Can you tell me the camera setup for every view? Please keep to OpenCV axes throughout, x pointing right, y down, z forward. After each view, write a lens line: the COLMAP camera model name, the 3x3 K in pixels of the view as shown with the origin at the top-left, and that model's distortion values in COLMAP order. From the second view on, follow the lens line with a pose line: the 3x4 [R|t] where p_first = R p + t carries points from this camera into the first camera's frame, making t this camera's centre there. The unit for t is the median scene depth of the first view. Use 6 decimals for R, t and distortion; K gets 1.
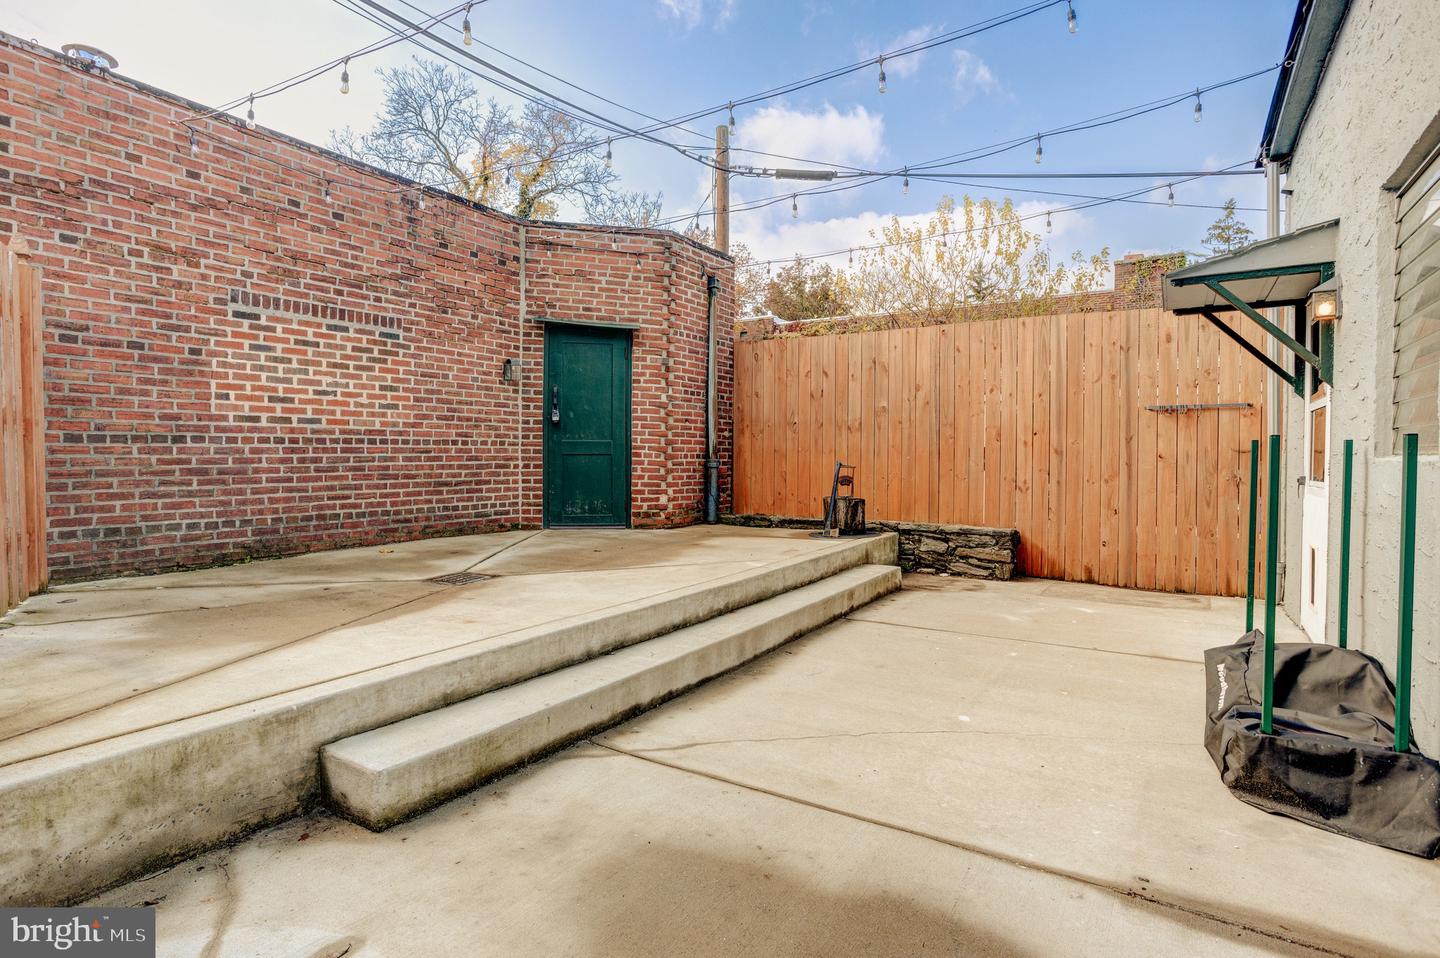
lens RADIAL K [[751.1, 0, 717.6], [0, 751.1, 479.4], [0, 0, 1]] dist [-0.002868, 0.000072]
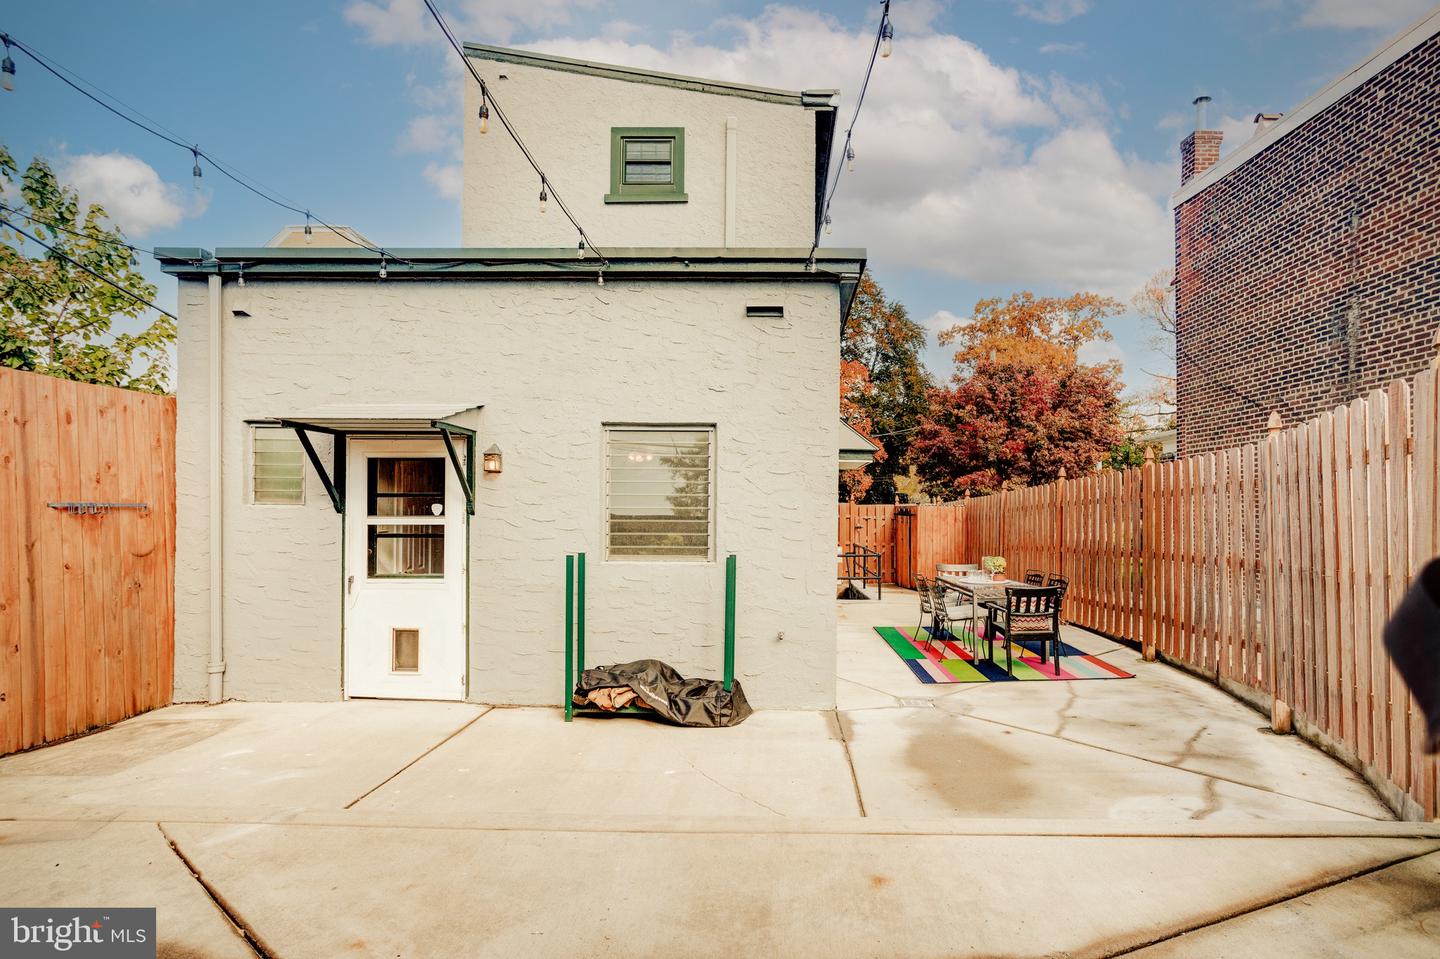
lens RADIAL K [[815.7, 0, 722.8], [0, 815.7, 486.7], [0, 0, 1]] dist [0.007126, 0.001122]
pose [[-0.519035, 0.013914, 0.854640, -1.038787], [0.018430, 0.999817, -0.005085, -0.199986], [-0.854554, 0.013112, -0.519196, 1.745664]]
